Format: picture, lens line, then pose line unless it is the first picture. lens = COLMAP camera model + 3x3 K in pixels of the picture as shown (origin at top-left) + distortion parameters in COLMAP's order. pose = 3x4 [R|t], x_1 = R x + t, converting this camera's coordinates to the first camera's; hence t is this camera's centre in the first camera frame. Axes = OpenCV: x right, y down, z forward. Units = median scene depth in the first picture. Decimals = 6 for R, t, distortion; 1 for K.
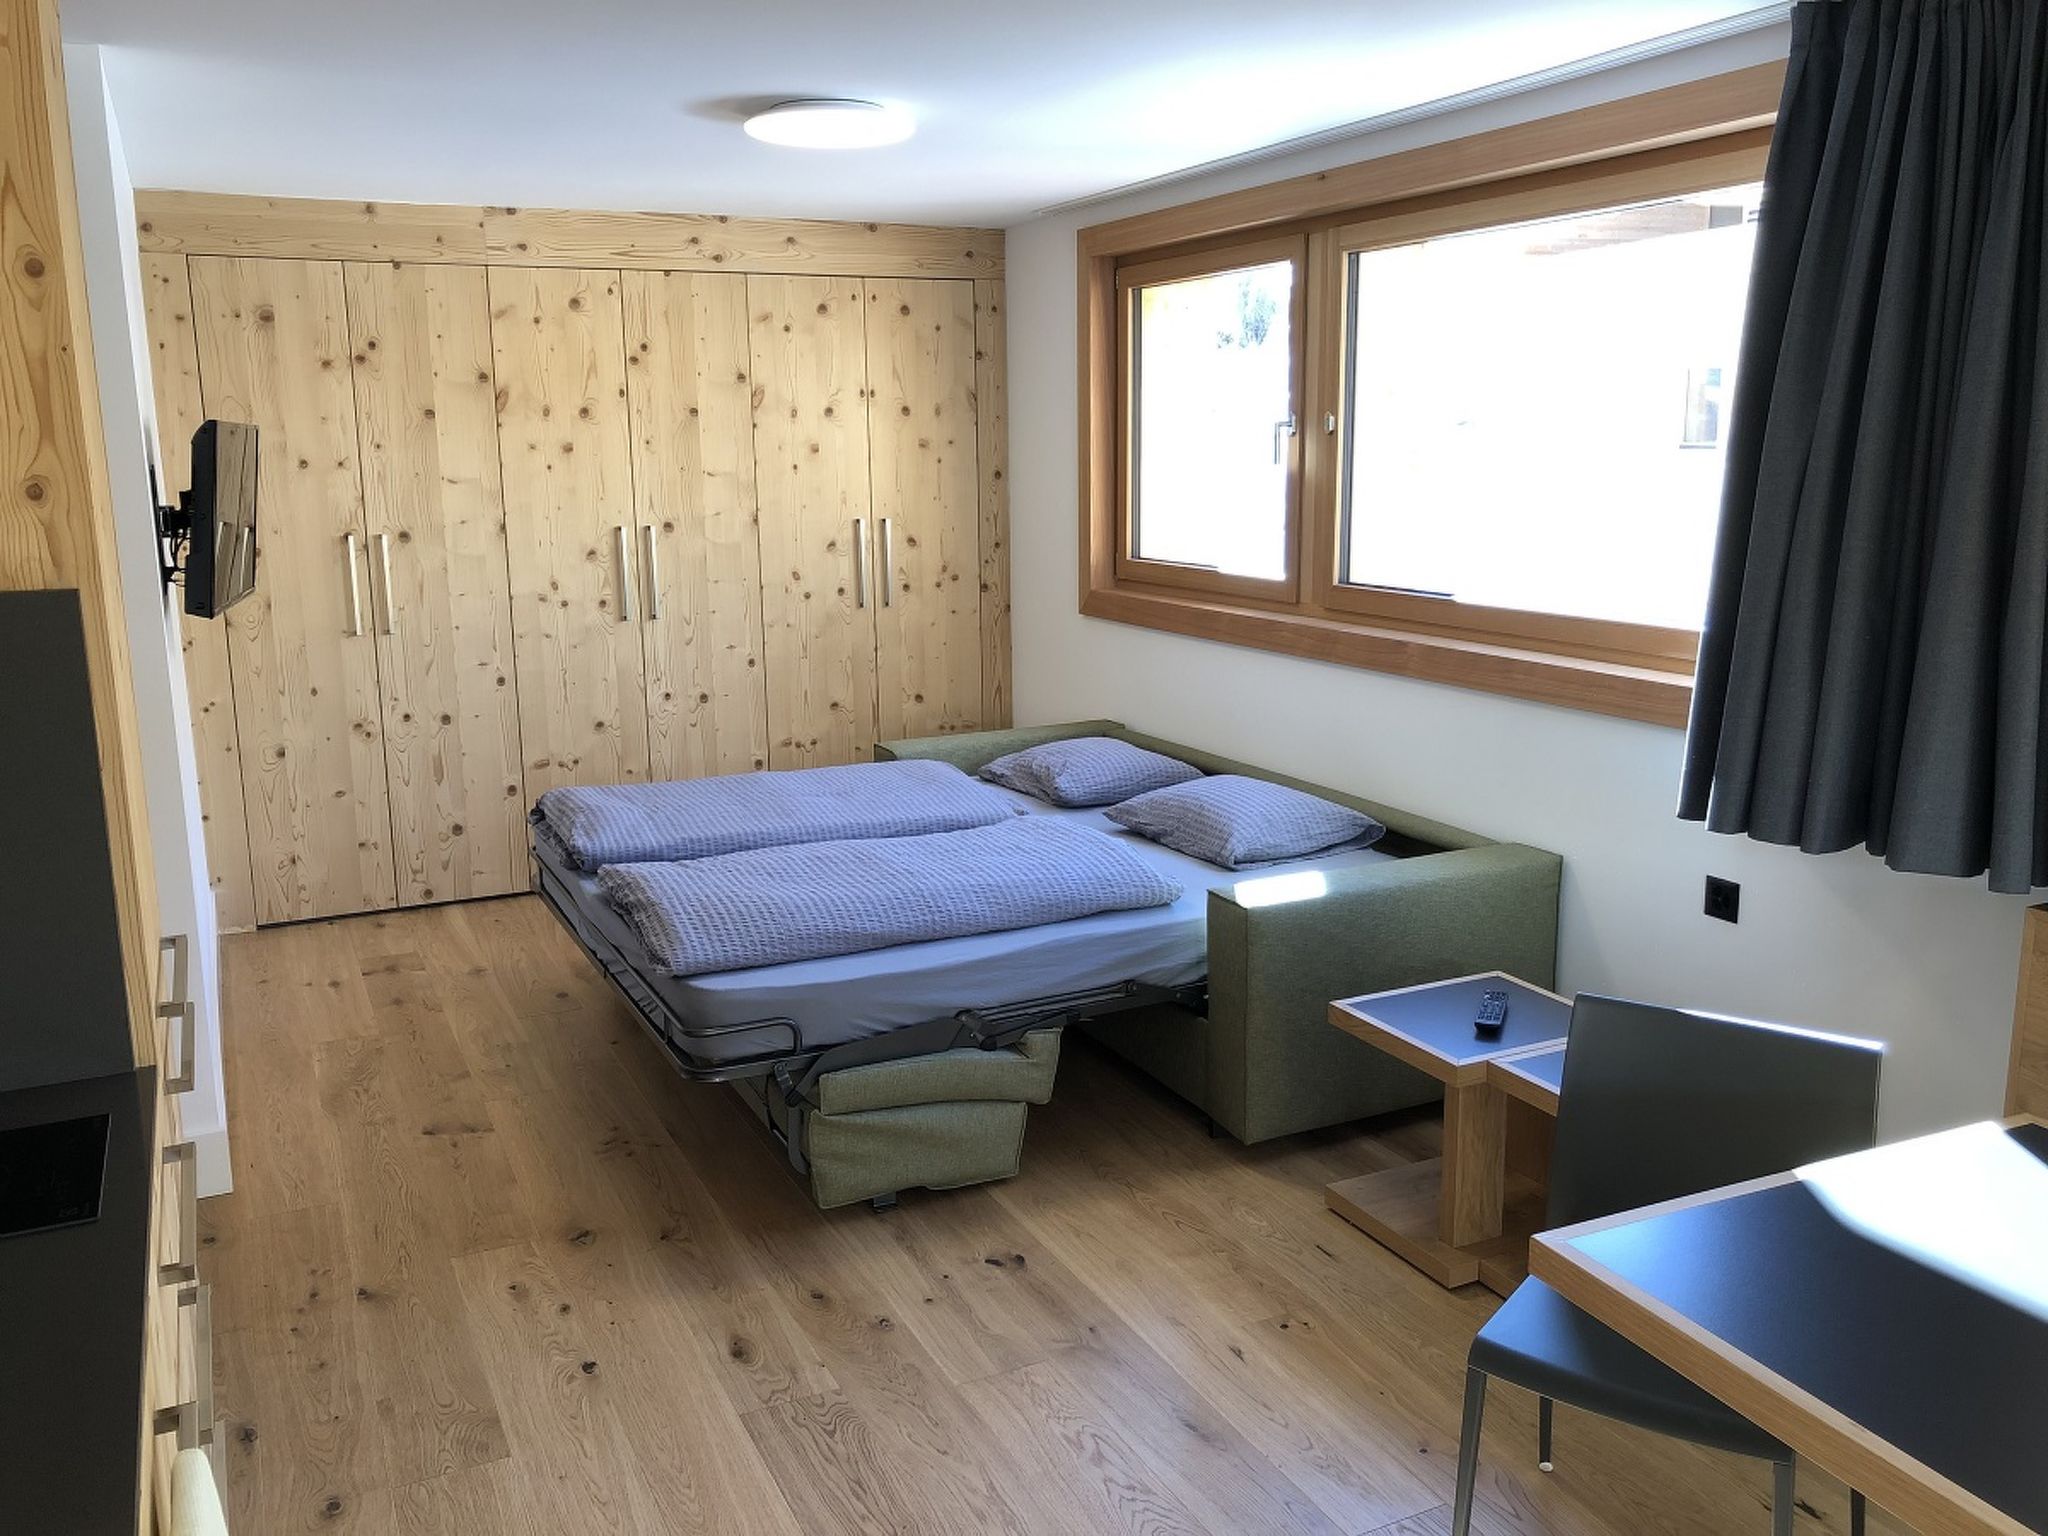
lens RADIAL K [[1717.9, 0, 1024.0], [0, 1717.9, 768.0], [0, 0, 1]] dist [0.047690, -0.066650]
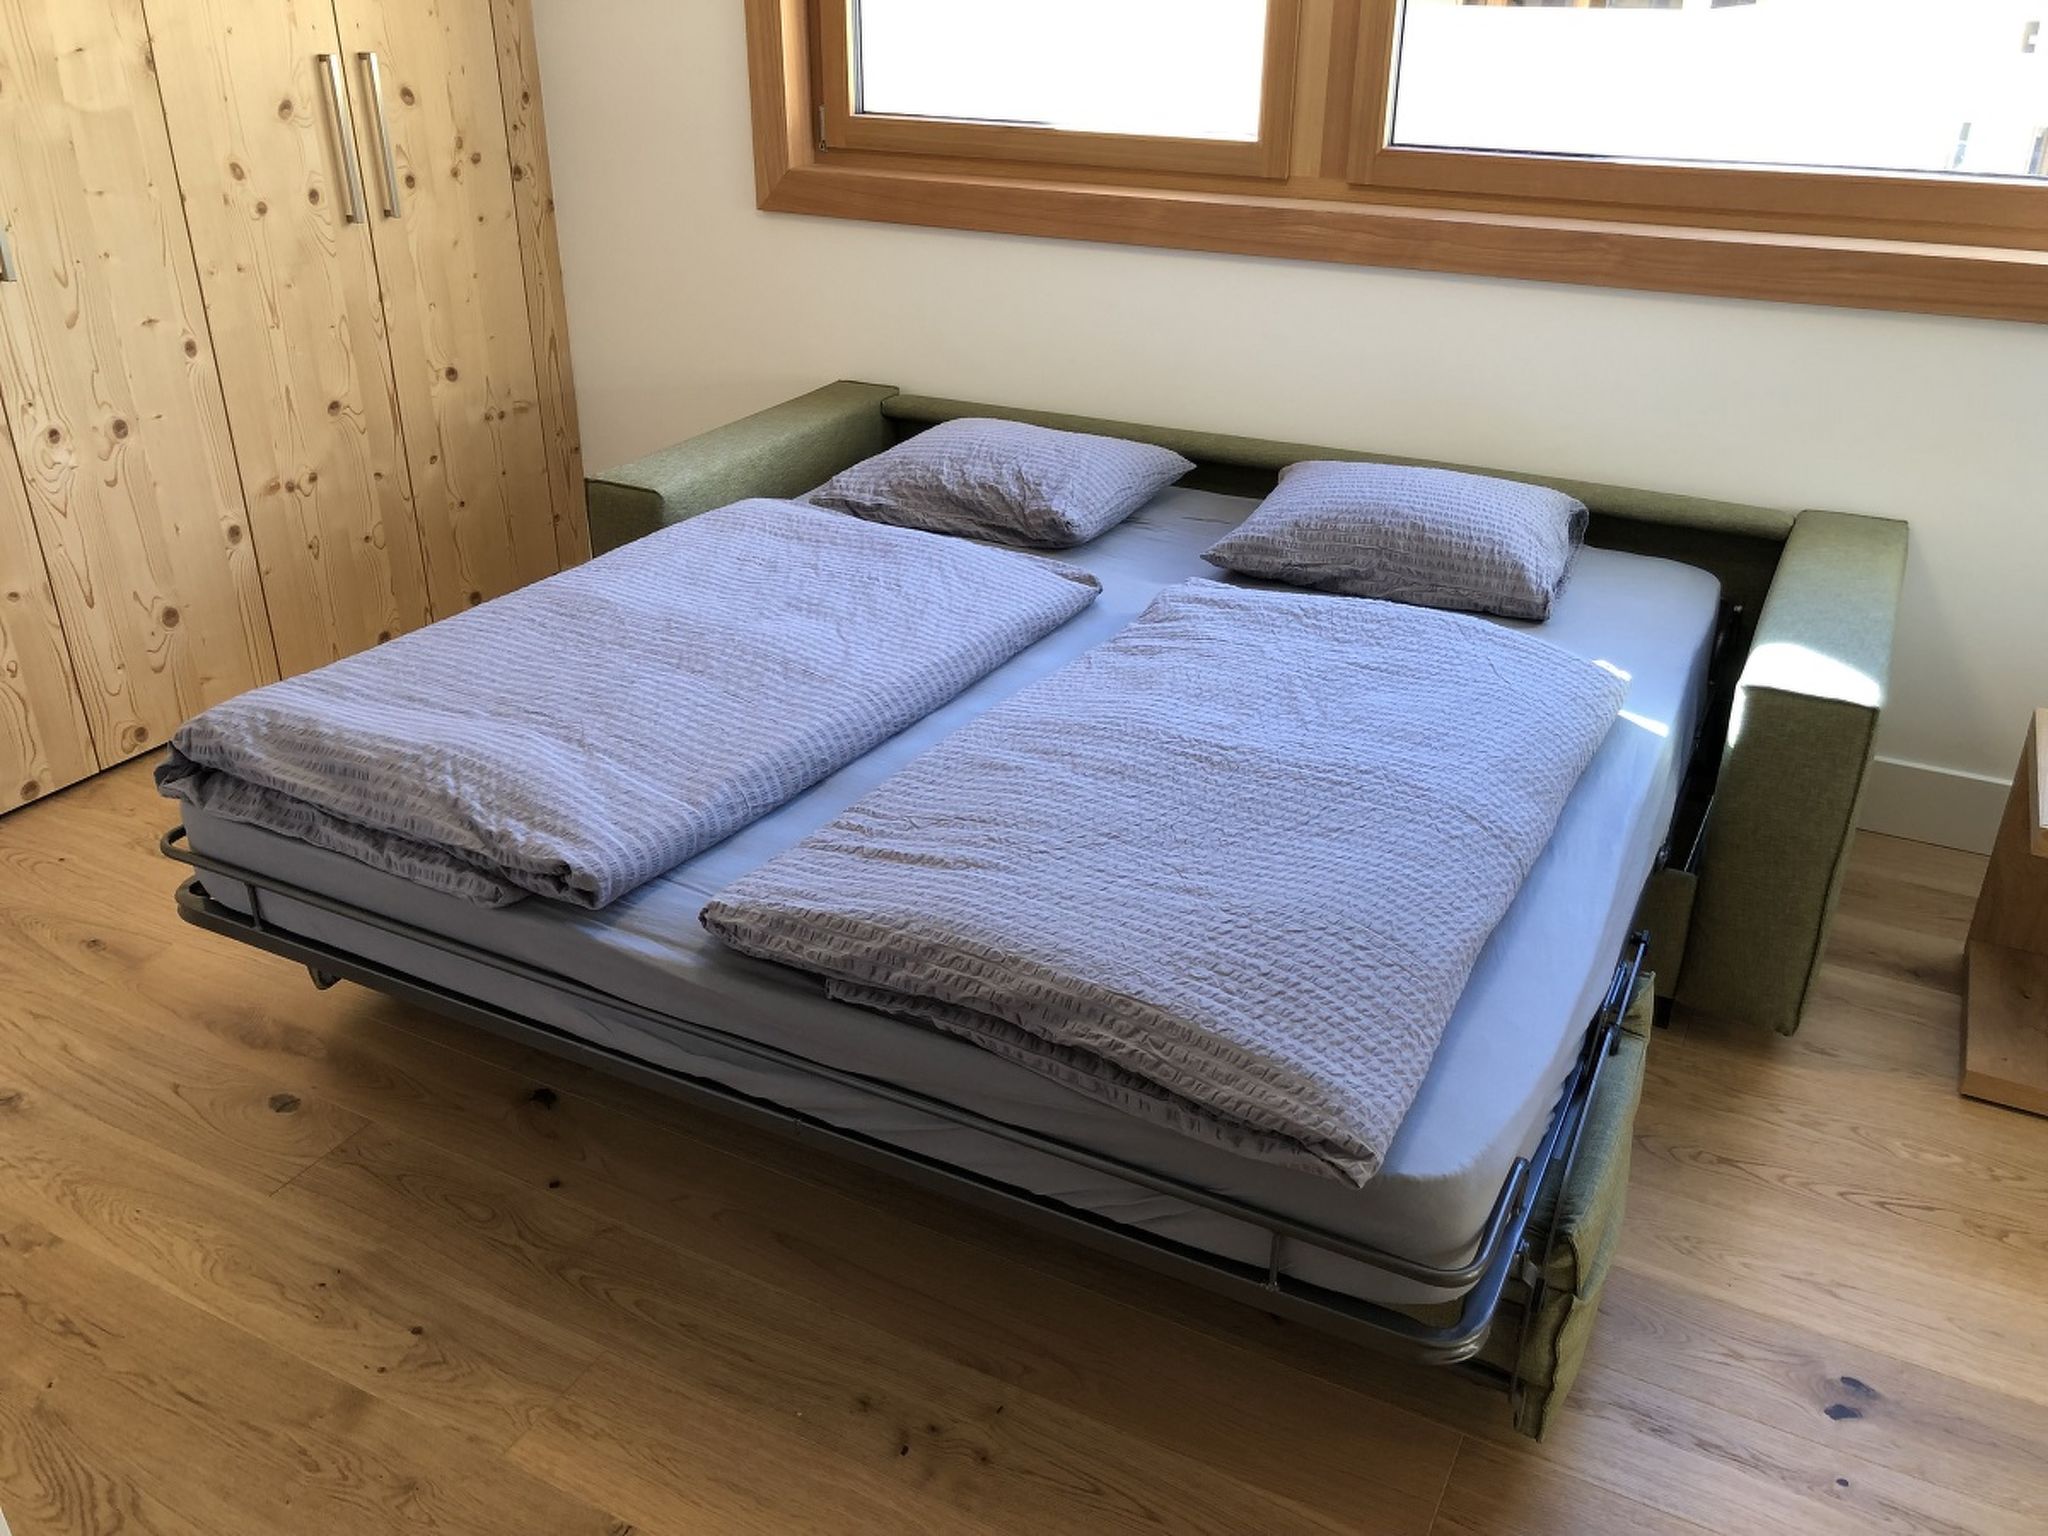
lens RADIAL K [[1717.9, 0, 1024.0], [0, 1717.9, 768.0], [0, 0, 1]] dist [0.047690, -0.066650]
pose [[0.800654, -0.246100, 0.546248, -0.275791], [0.100165, 0.953893, 0.282941, -0.062794], [-0.590694, -0.171823, 0.788389, 0.401817]]
